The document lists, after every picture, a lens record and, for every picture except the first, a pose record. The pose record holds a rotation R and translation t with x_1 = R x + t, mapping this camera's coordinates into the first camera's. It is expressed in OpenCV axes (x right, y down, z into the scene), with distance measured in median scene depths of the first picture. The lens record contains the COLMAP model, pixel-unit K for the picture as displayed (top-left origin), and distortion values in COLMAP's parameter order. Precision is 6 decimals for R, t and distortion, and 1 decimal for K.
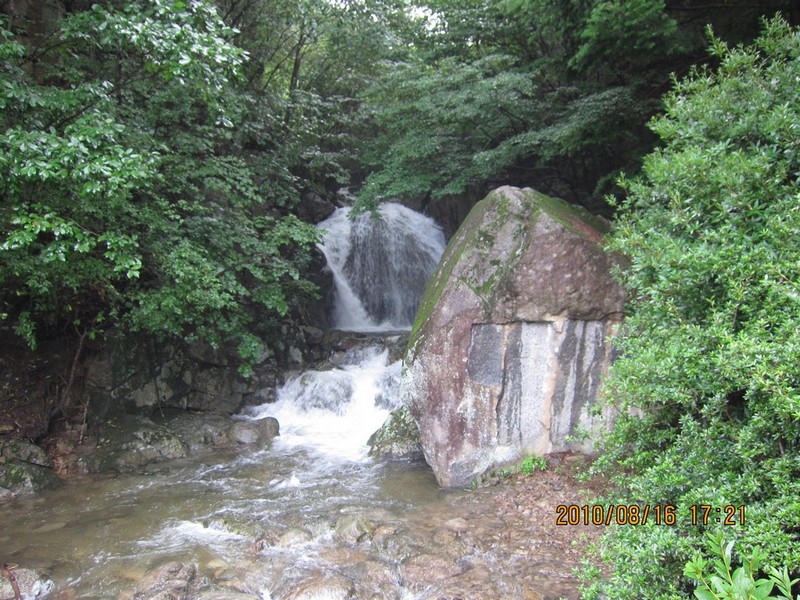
lens RADIAL K [[662.1, 0, 400.8], [0, 662.1, 294.4], [0, 0, 1]] dist [-0.040104, 0.008657]
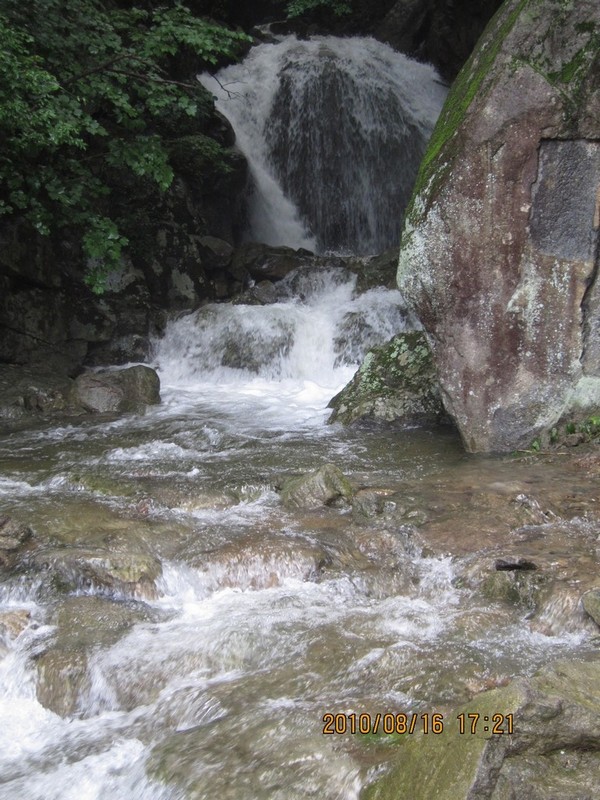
lens RADIAL K [[1234.1, 0, 294.7], [0, 1234.1, 393.2], [0, 0, 1]] dist [-0.153156, 0.000000]
pose [[0.998603, 0.017243, -0.049949, -0.028775], [-0.011864, 0.994289, 0.106056, 0.119291], [0.051492, -0.105315, 0.993105, 0.009699]]
